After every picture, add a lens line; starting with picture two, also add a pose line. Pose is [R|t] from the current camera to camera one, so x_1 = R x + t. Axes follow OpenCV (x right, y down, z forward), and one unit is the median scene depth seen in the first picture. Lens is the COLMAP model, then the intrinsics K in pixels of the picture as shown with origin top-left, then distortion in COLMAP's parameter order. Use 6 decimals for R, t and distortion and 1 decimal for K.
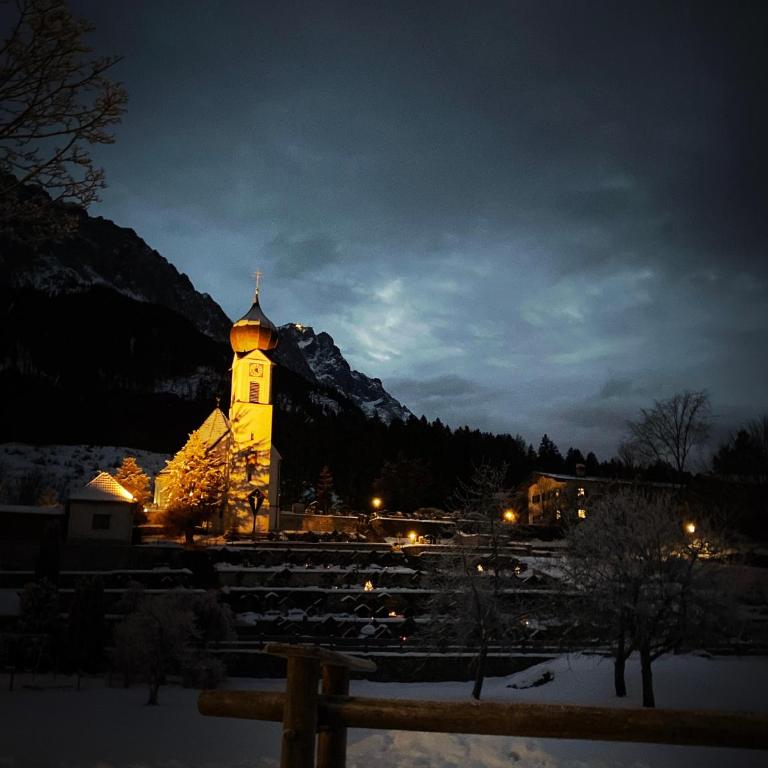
lens RADIAL K [[828.0, 0, 396.3], [0, 828.0, 381.6], [0, 0, 1]] dist [0.114802, -0.283516]
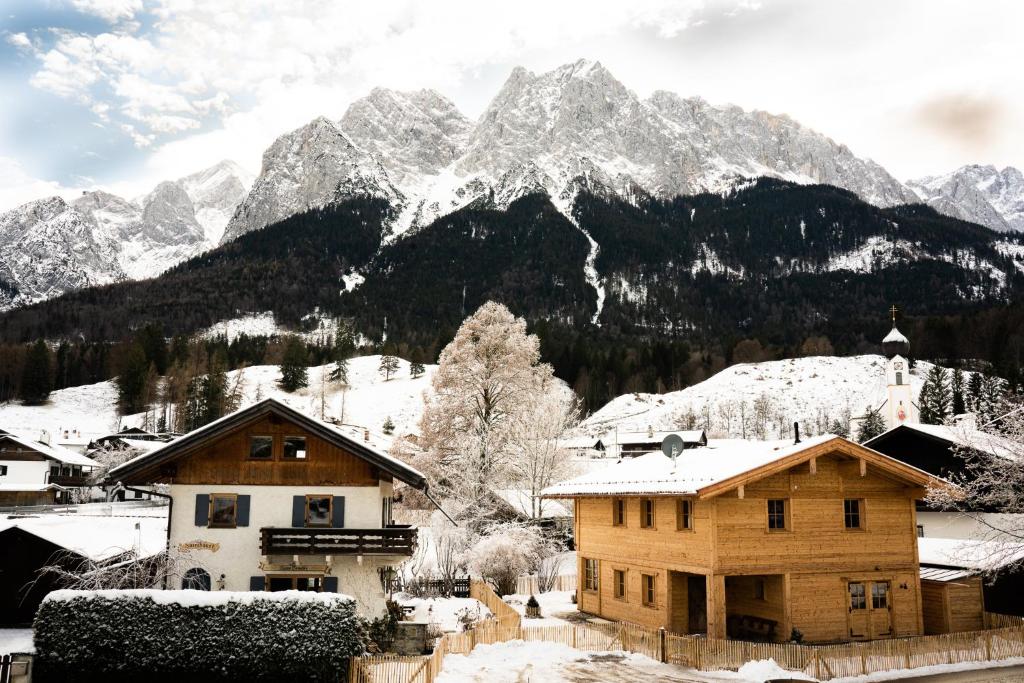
lens RADIAL K [[957.7, 0, 512.0], [0, 957.7, 341.5], [0, 0, 1]] dist [0.014647, 0.002160]
pose [[0.815407, -0.090386, -0.571789, 0.065099], [0.172877, 0.980683, 0.091510, -0.075947], [0.552472, -0.173467, 0.815281, -0.217227]]
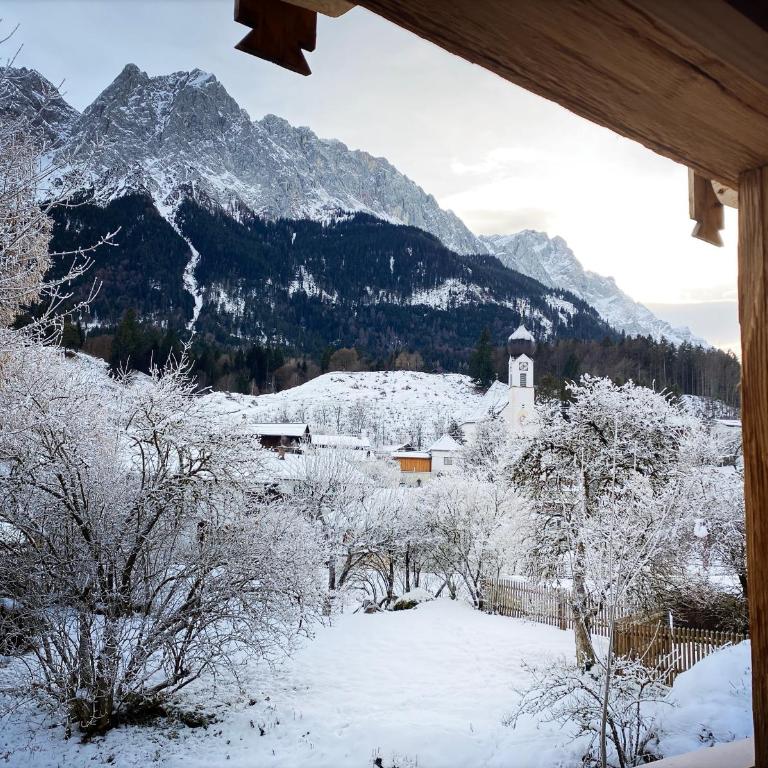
lens RADIAL K [[828.0, 0, 396.3], [0, 828.0, 381.6], [0, 0, 1]] dist [0.114802, -0.283516]
pose [[0.961089, -0.009995, -0.276059, 0.007890], [0.050801, 0.988696, 0.141064, -0.042996], [0.271529, -0.149599, 0.950732, -0.119522]]
